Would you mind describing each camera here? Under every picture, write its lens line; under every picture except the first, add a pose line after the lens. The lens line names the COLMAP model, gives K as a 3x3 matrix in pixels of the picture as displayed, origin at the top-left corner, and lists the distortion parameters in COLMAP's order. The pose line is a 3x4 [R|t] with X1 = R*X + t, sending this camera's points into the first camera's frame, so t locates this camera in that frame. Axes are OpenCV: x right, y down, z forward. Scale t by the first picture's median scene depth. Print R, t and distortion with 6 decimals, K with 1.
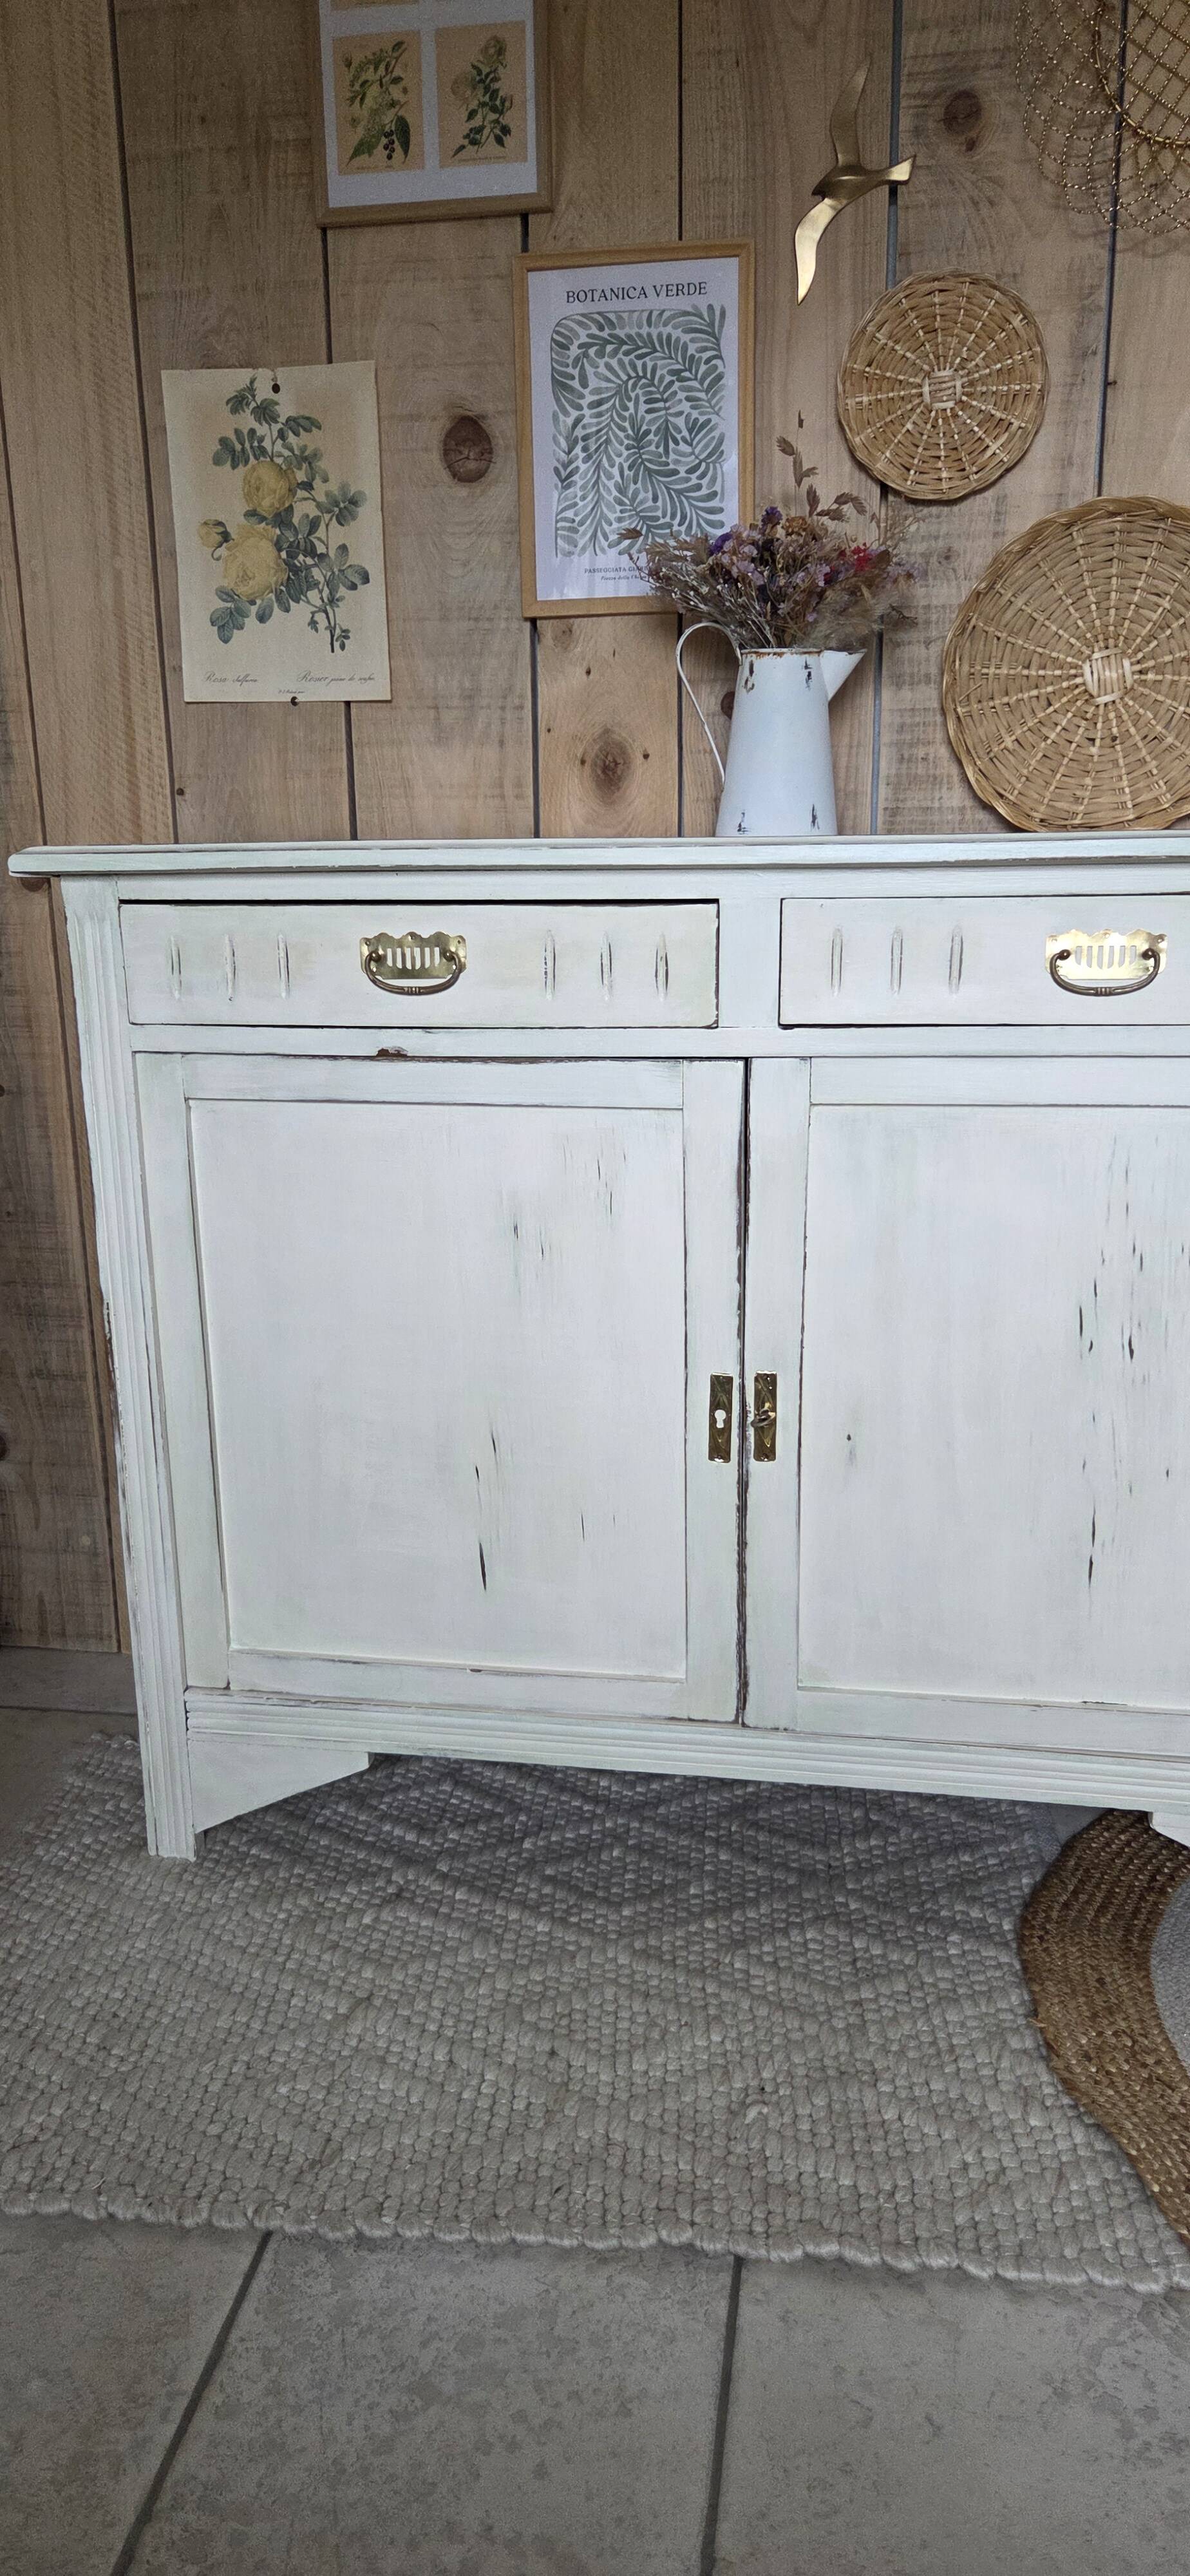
lens RADIAL K [[1748.9, 0, 597.9], [0, 1748.9, 1295.4], [0, 0, 1]] dist [0.060984, -0.045171]
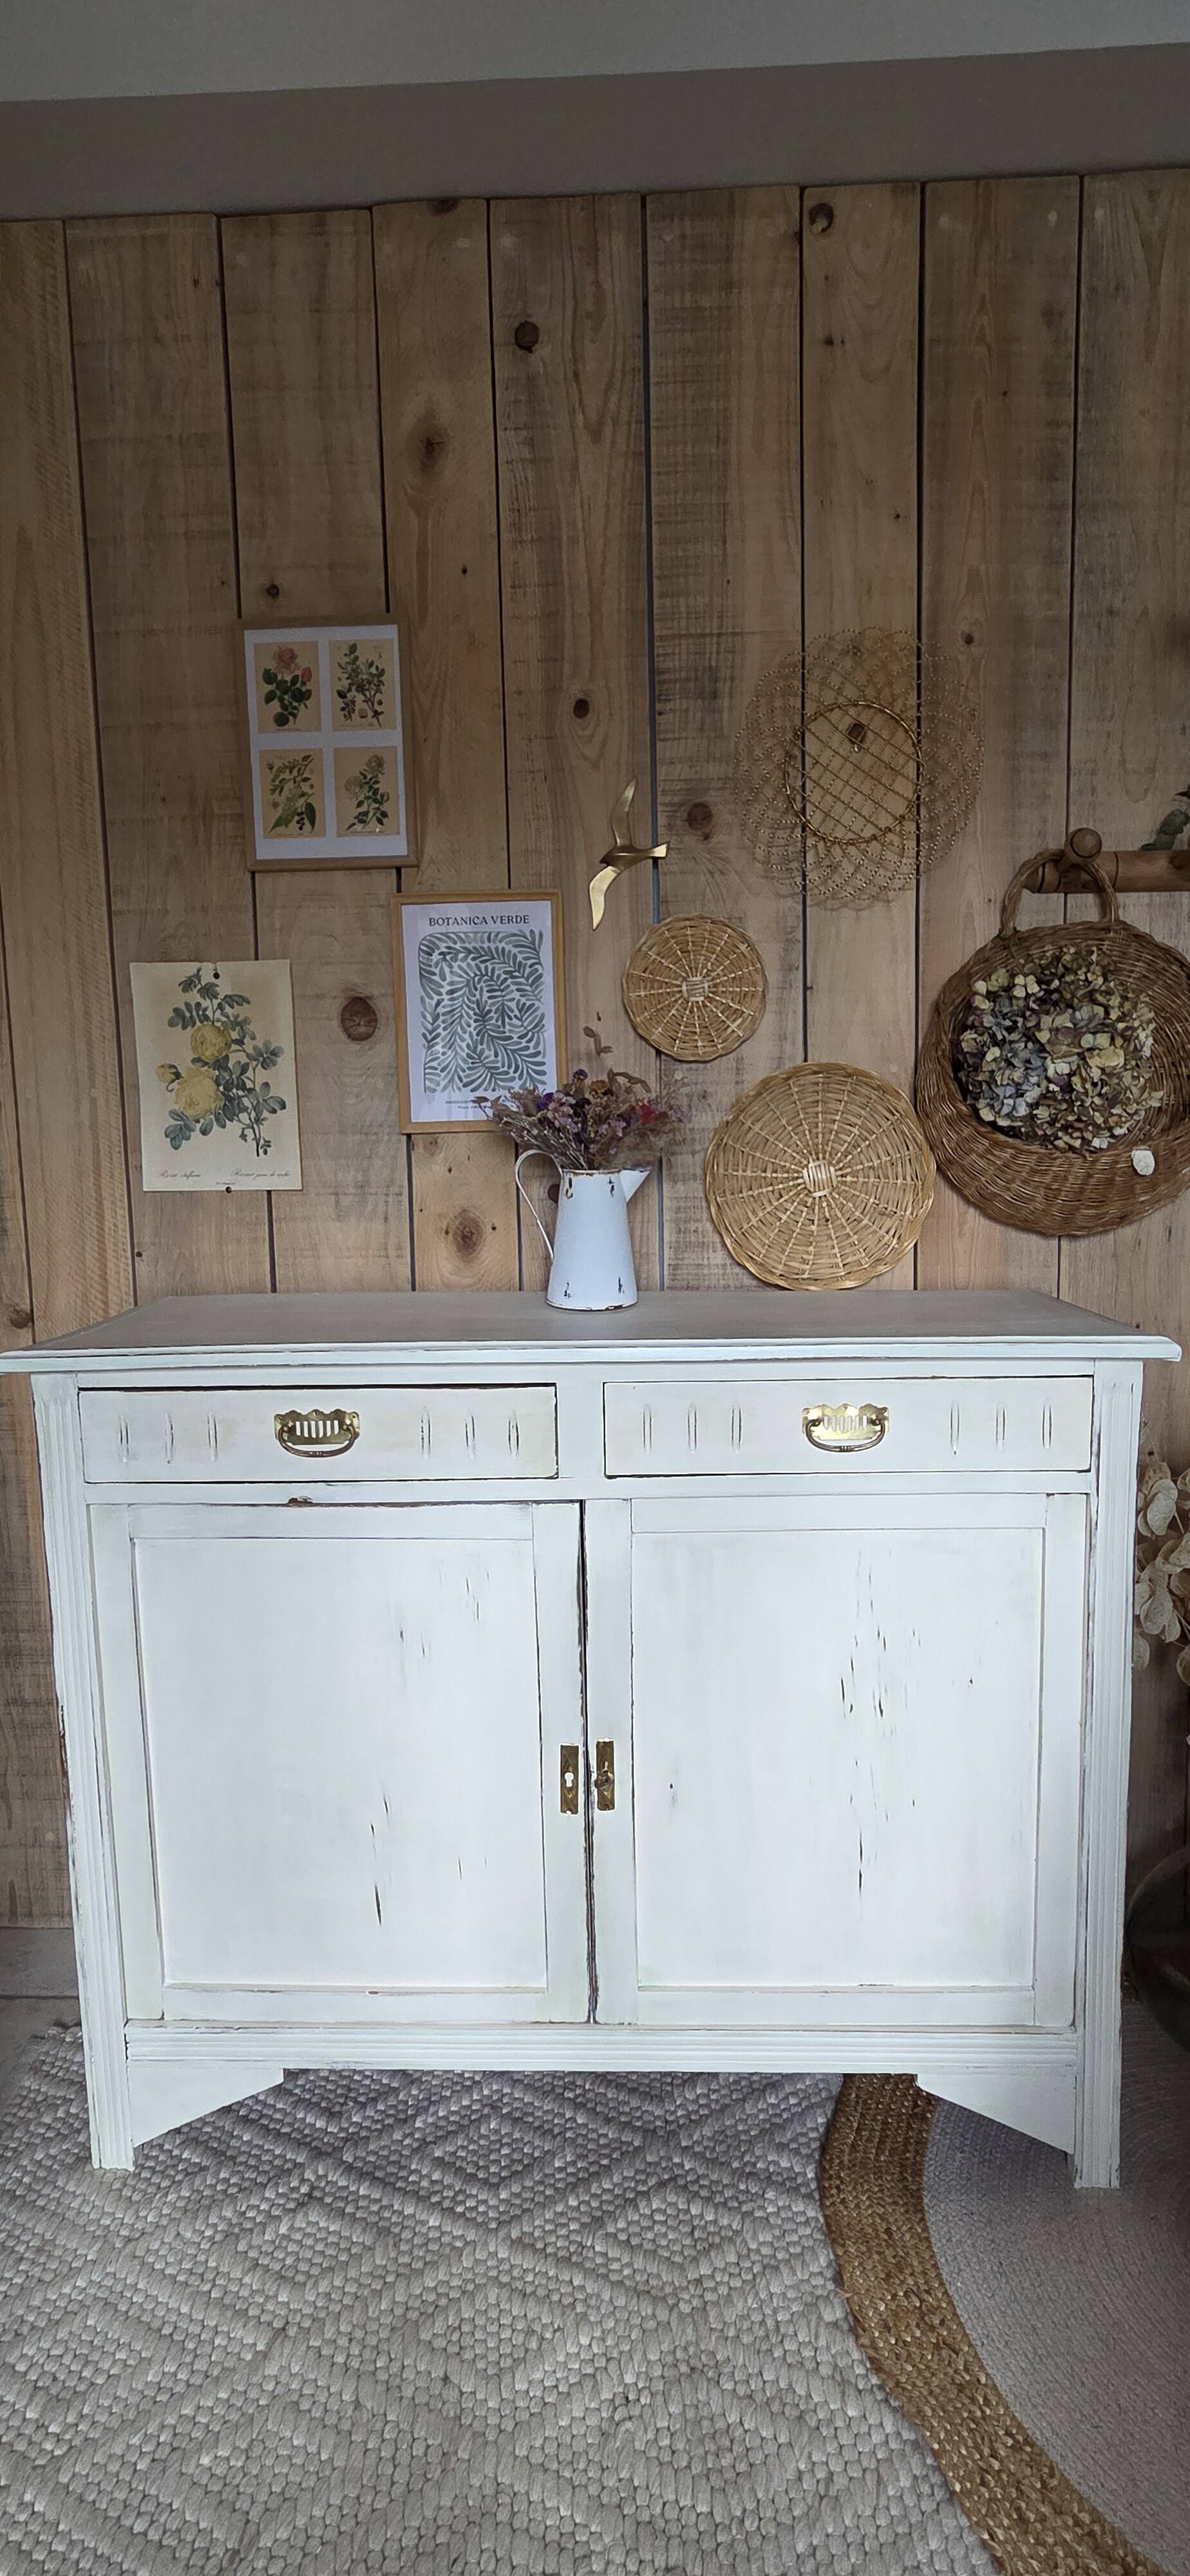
lens RADIAL K [[1206.6, 0, 609.4], [0, 1206.6, 1266.0], [0, 0, 1]] dist [0.004839, -0.001284]
pose [[0.991721, -0.021266, 0.126640, -0.003156], [0.039178, 0.989279, -0.140683, -0.156246], [-0.122291, 0.144480, 0.981922, 0.083310]]
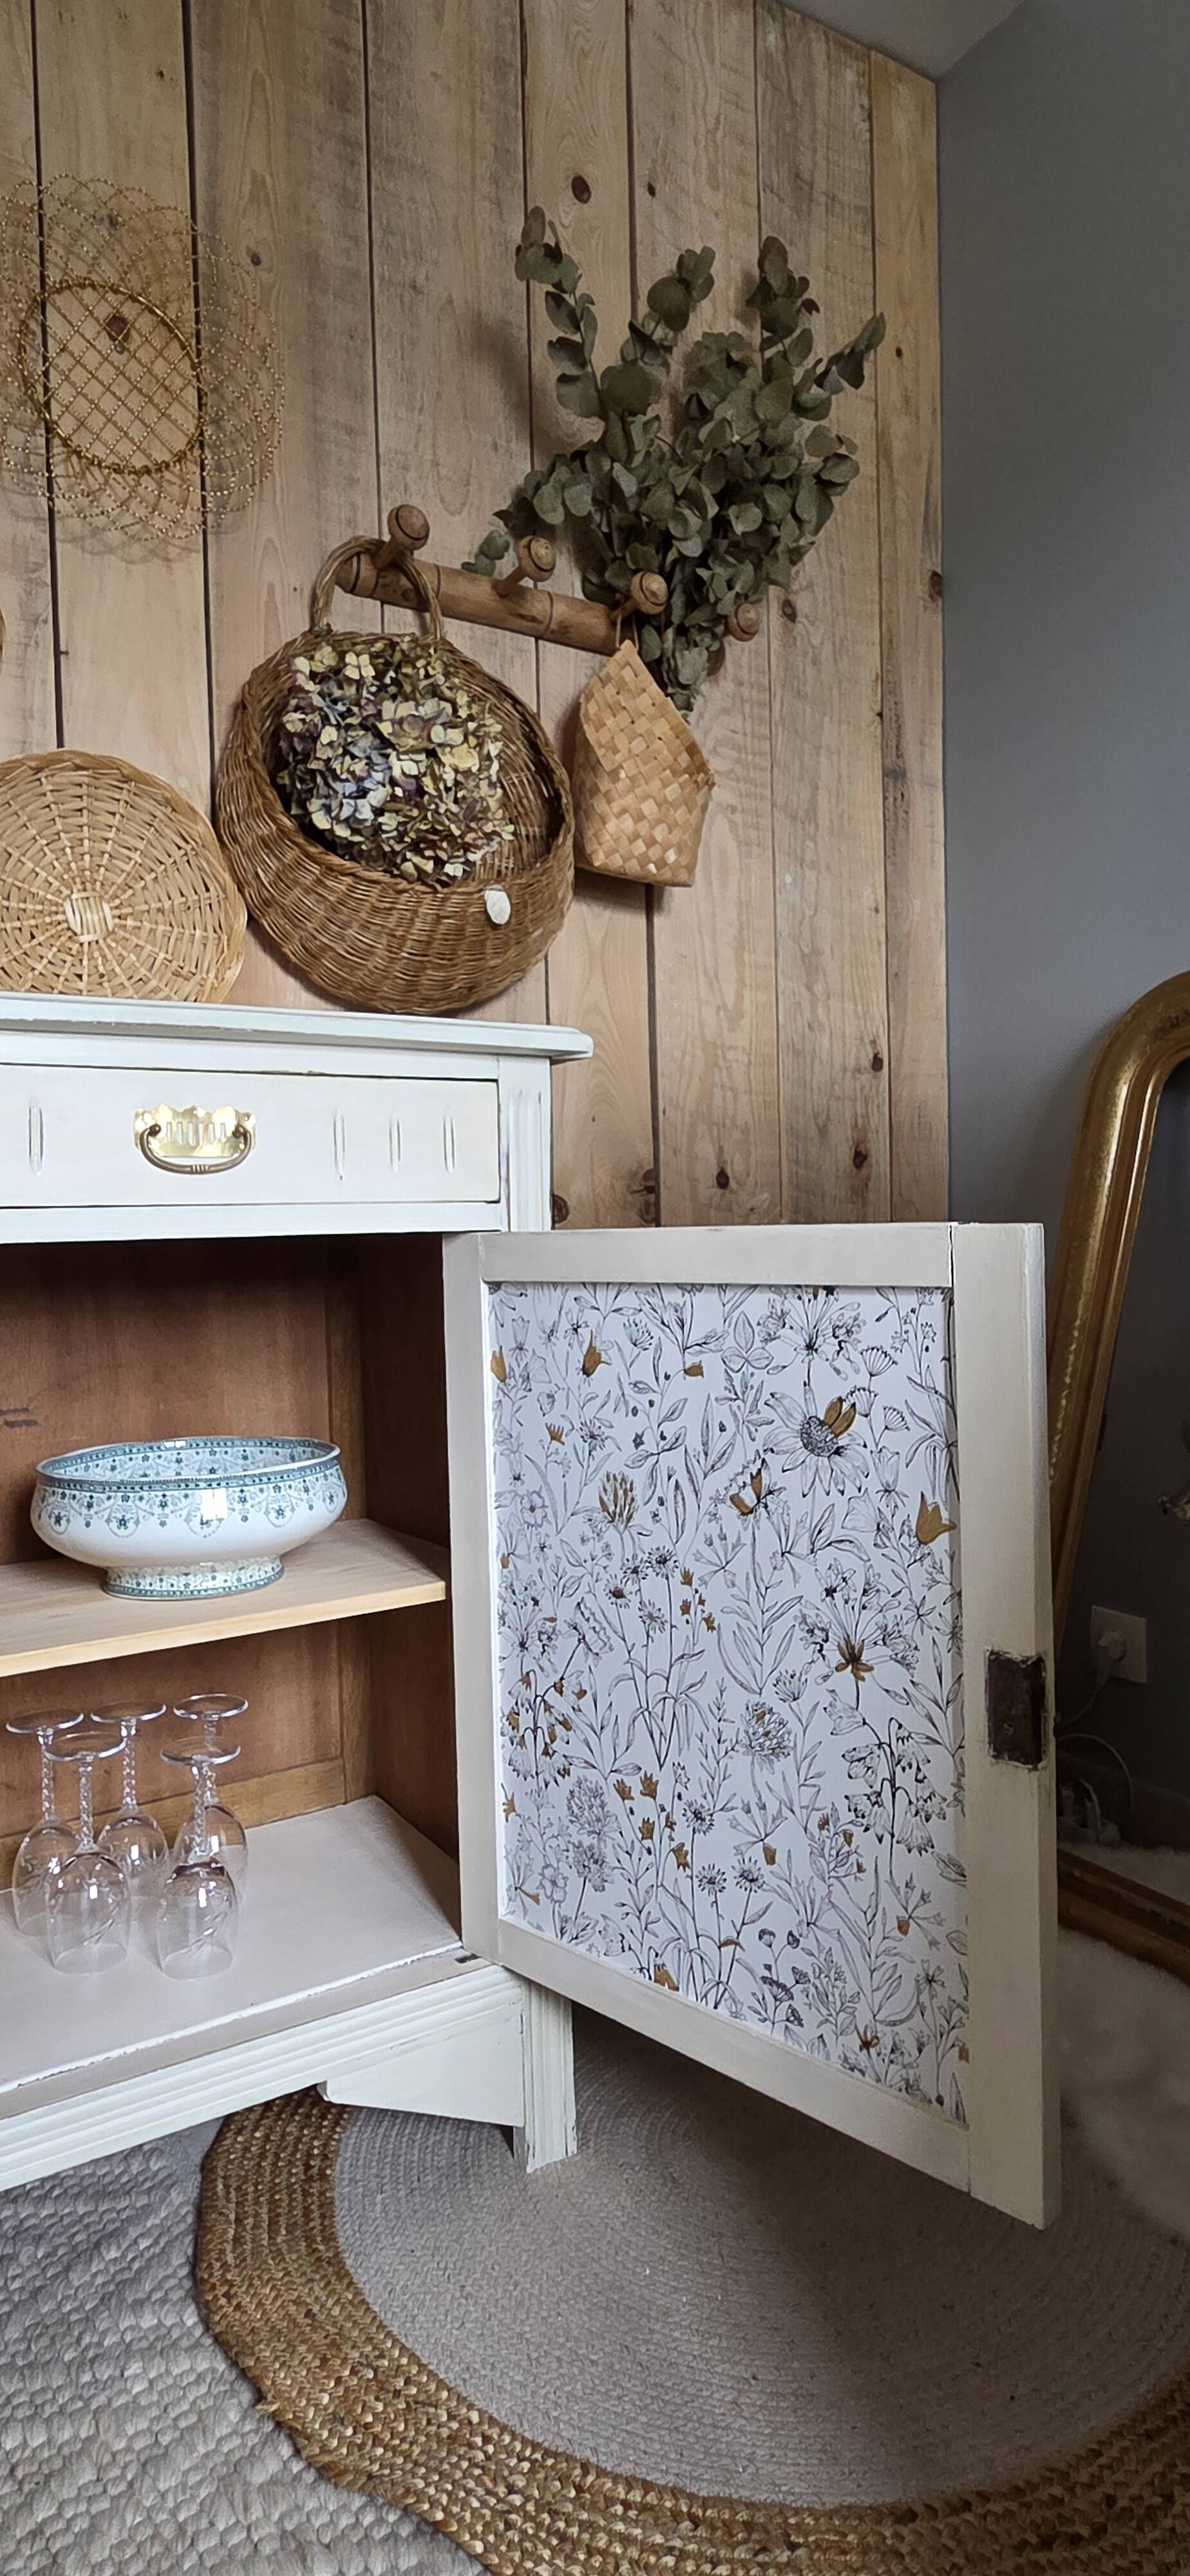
lens RADIAL K [[1515.4, 0, 600.0], [0, 1515.4, 1260.7], [0, 0, 1]] dist [0.007804, -0.005365]
pose [[0.748311, -0.022318, 0.662972, -0.076056], [0.179413, 0.968994, -0.169887, 0.042944], [-0.638625, 0.246074, 0.729113, 0.233371]]
